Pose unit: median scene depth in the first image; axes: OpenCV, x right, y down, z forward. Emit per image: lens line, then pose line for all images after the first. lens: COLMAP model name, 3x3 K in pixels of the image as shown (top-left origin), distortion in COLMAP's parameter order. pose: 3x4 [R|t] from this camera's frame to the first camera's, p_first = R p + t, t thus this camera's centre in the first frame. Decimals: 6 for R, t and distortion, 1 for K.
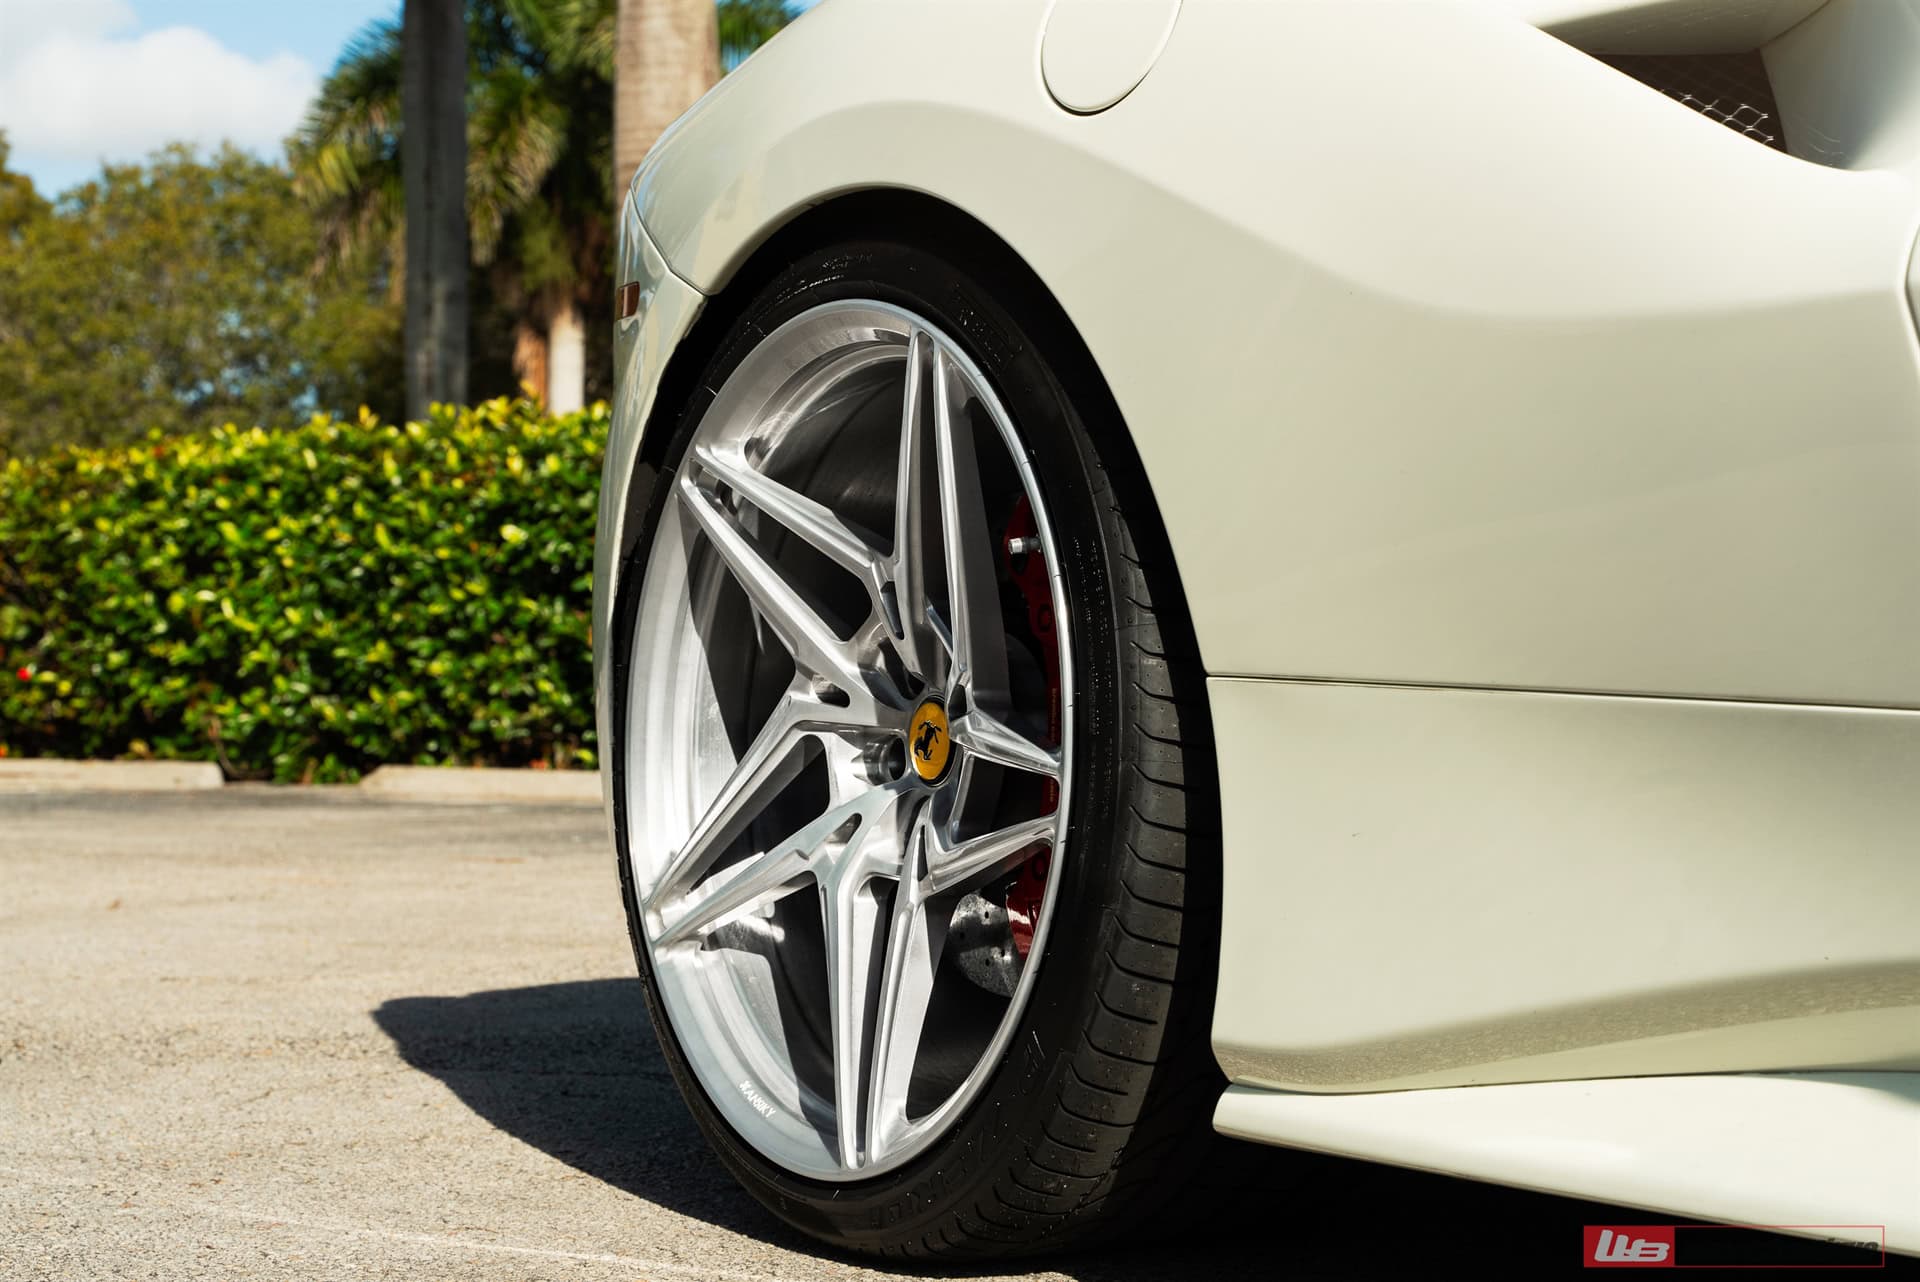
lens RADIAL K [[3446.5, 0, 955.4], [0, 3446.5, 652.2], [0, 0, 1]] dist [-0.011851, 0.000000]
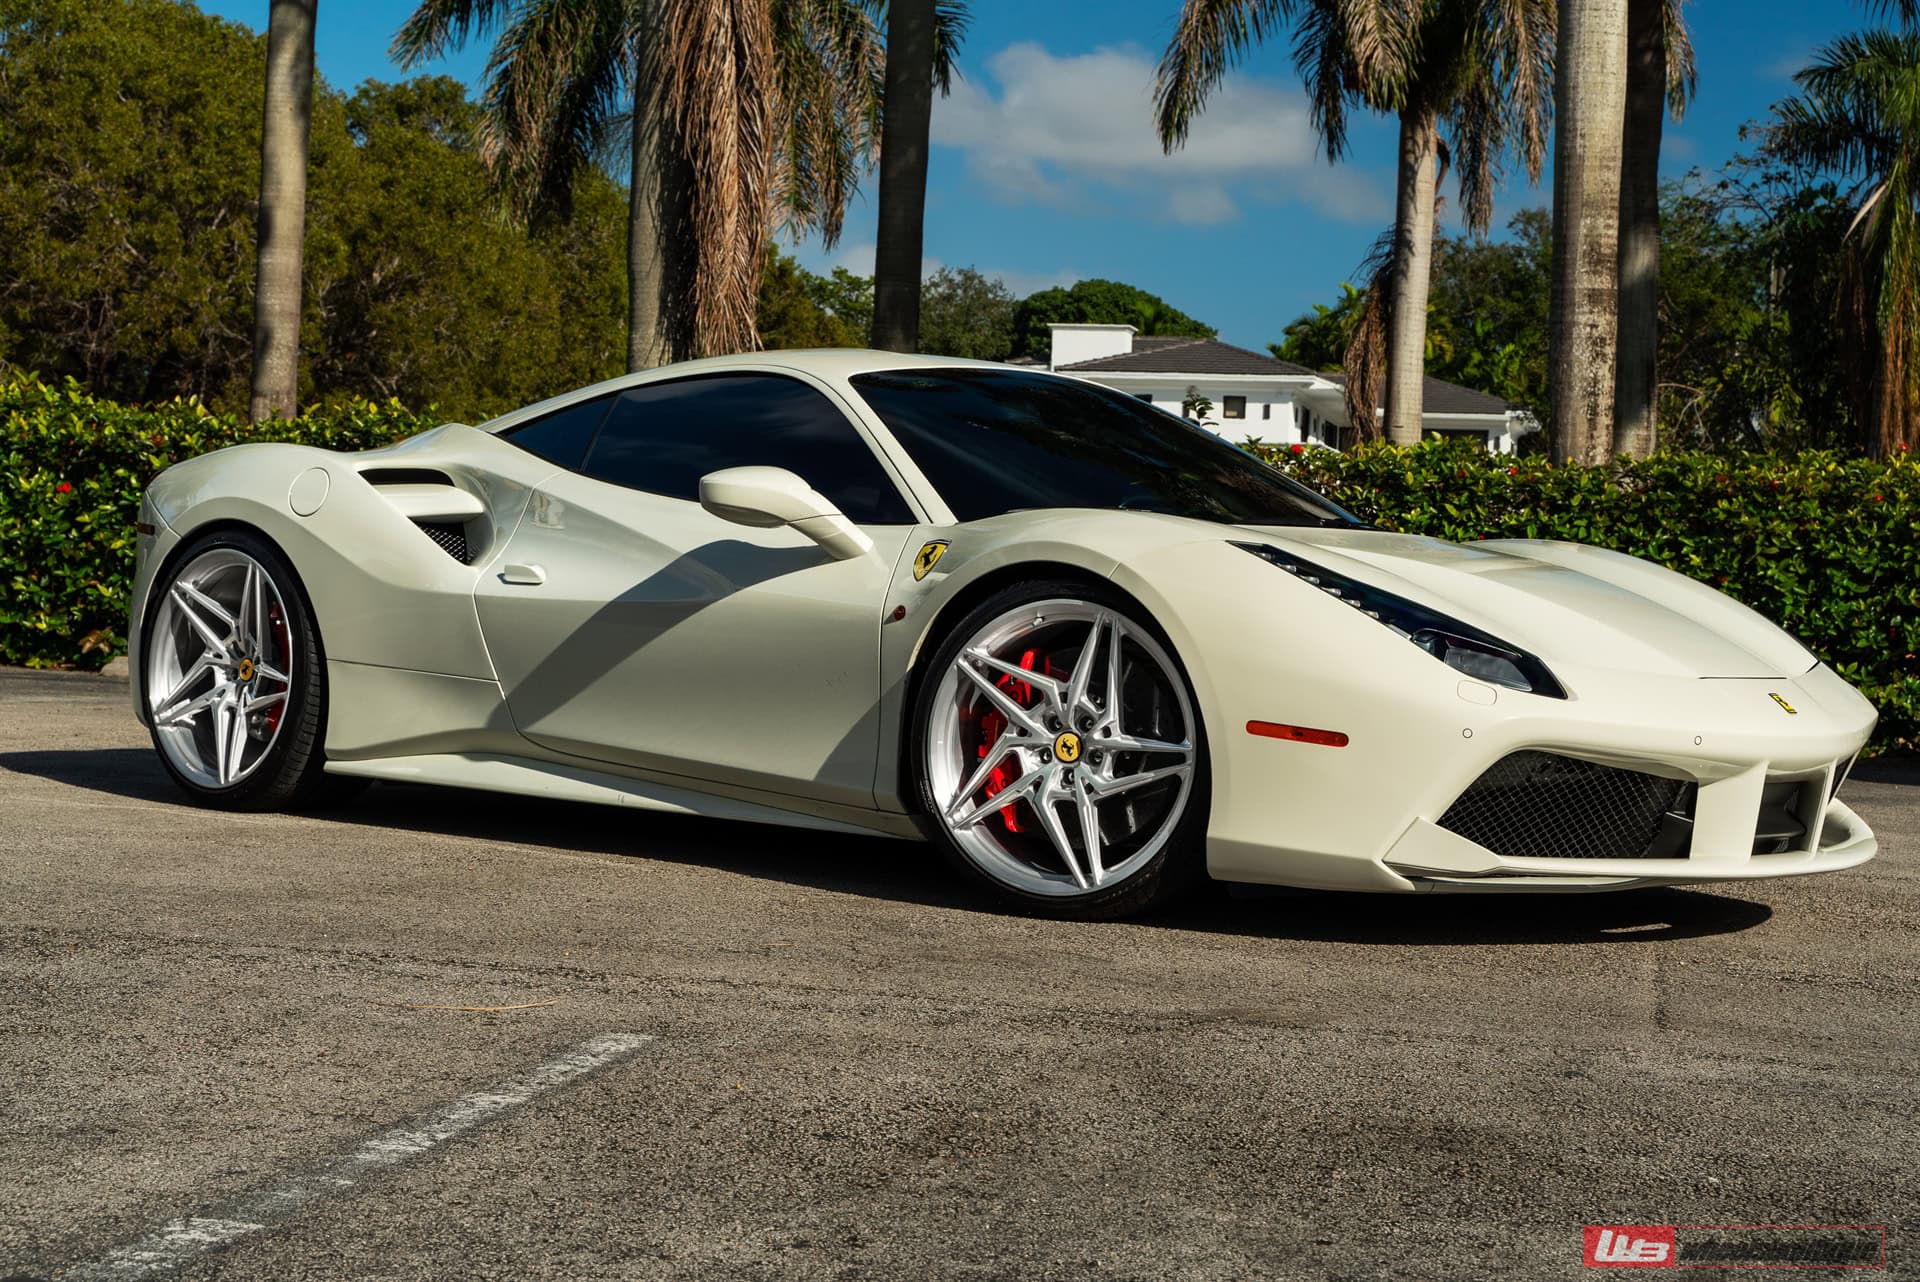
lens RADIAL K [[3161.0, 0, 961.0], [0, 3161.0, 645.1], [0, 0, 1]] dist [-0.003338, 0.000000]
pose [[0.958127, 0.039138, 0.283657, -0.217521], [-0.048423, 0.998494, 0.025794, -0.115110], [-0.282220, -0.038450, 0.958579, -2.254656]]
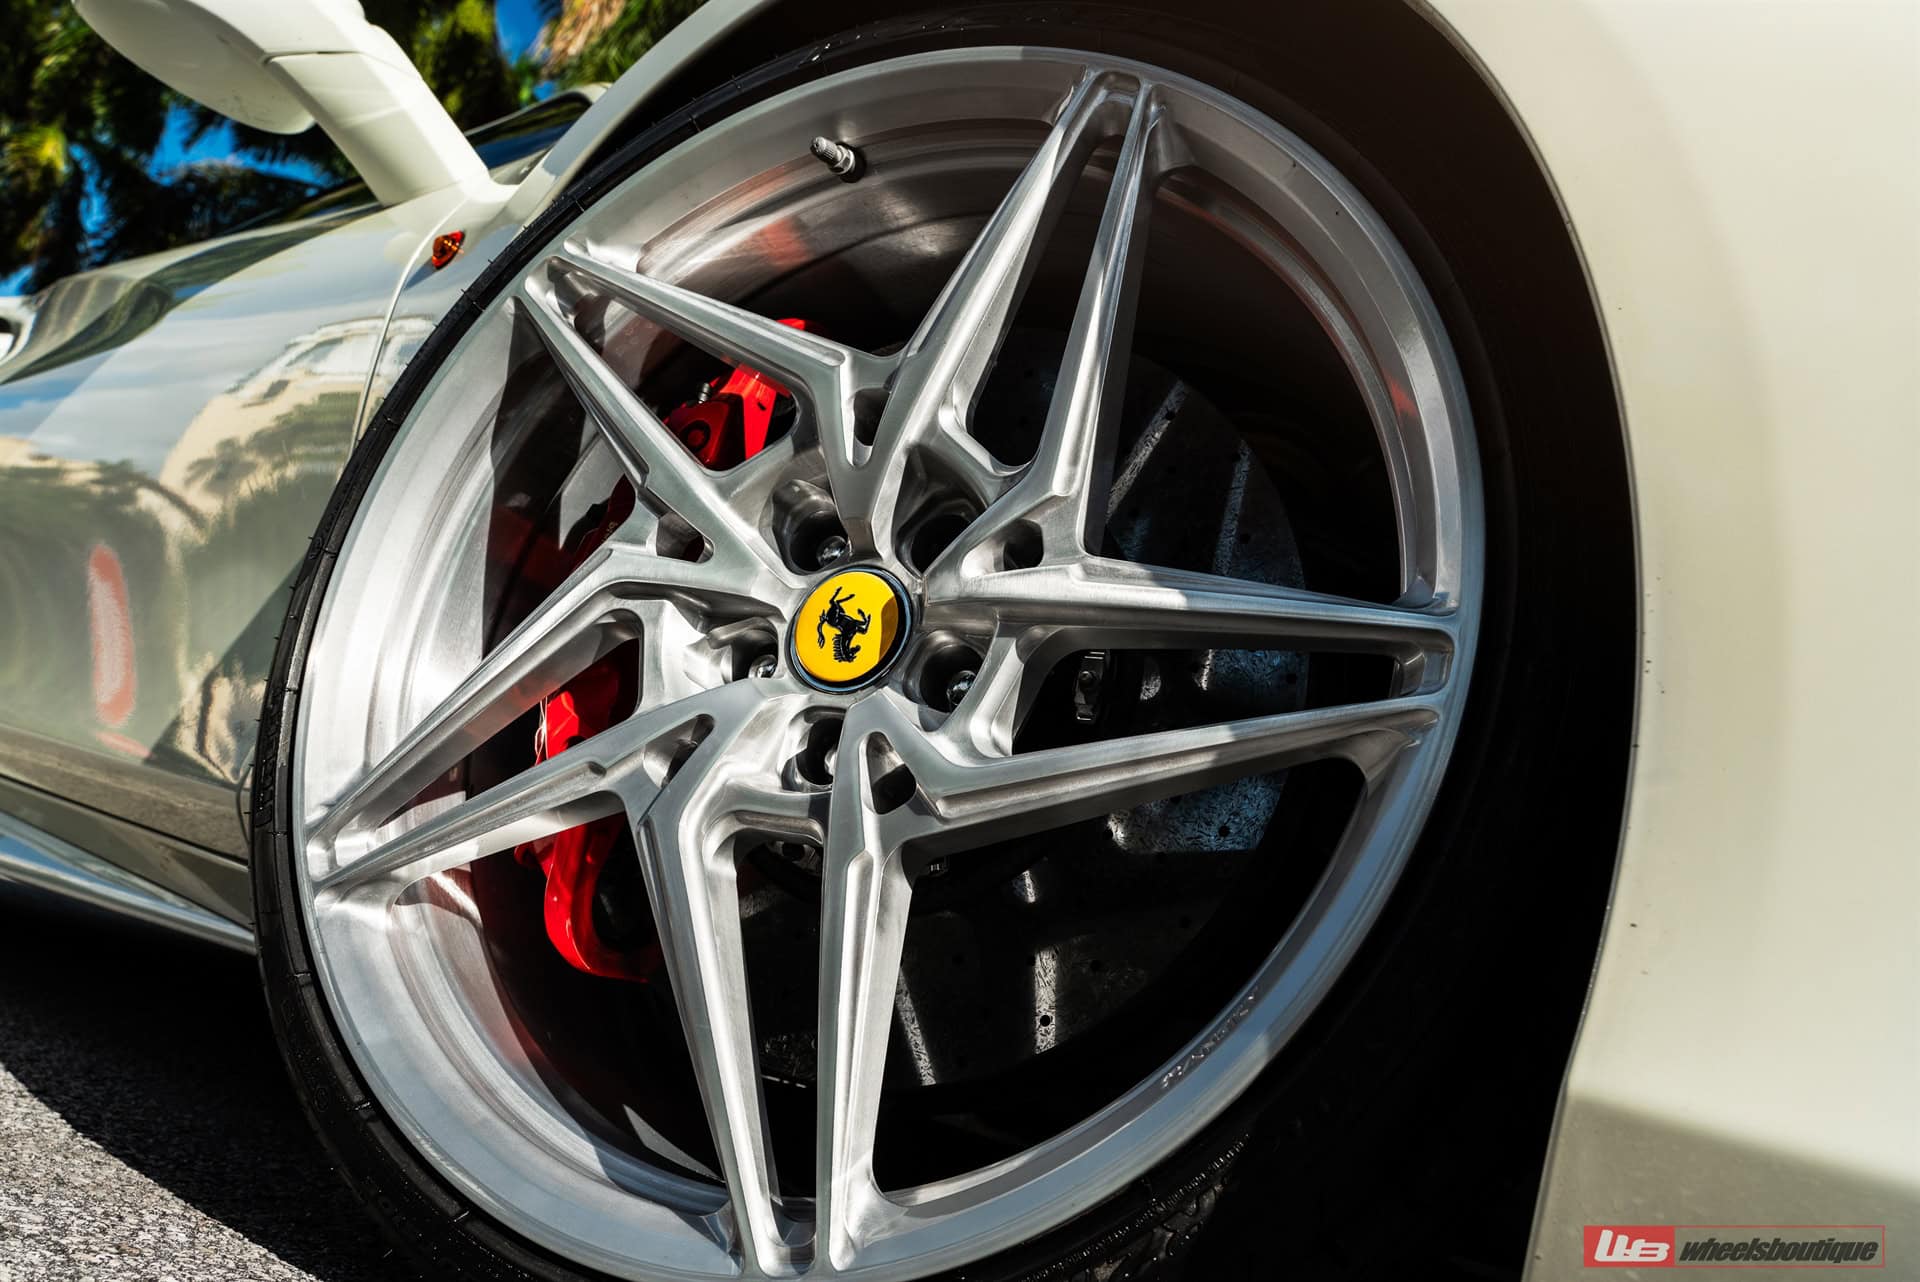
lens RADIAL K [[1569.0, 0, 974.0], [0, 1569.0, 637.5], [0, 0, 1]] dist [0.010894, -0.018572]
pose [[0.918385, 0.300266, 0.257699, 0.498980], [-0.240714, 0.940859, -0.238415, 0.086056], [-0.314046, 0.156925, 0.936349, -0.235561]]
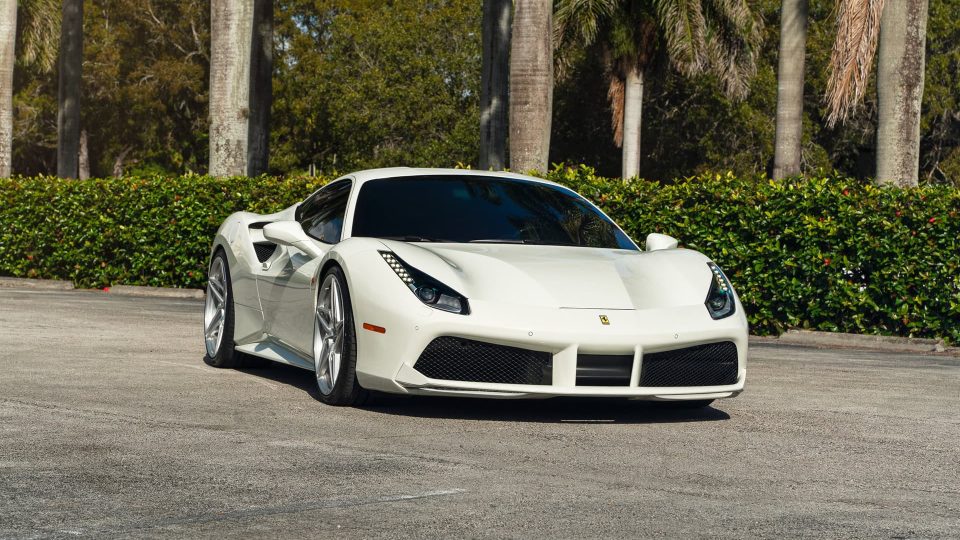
lens RADIAL K [[2174.0, 0, 472.4], [0, 2174.0, 267.3], [0, 0, 1]] dist [0.051920, 0.000000]
pose [[0.969763, 0.041205, -0.240546, 1.762999], [-0.036903, 0.999069, 0.022363, -0.205609], [0.241243, -0.012810, 0.970380, -3.847199]]
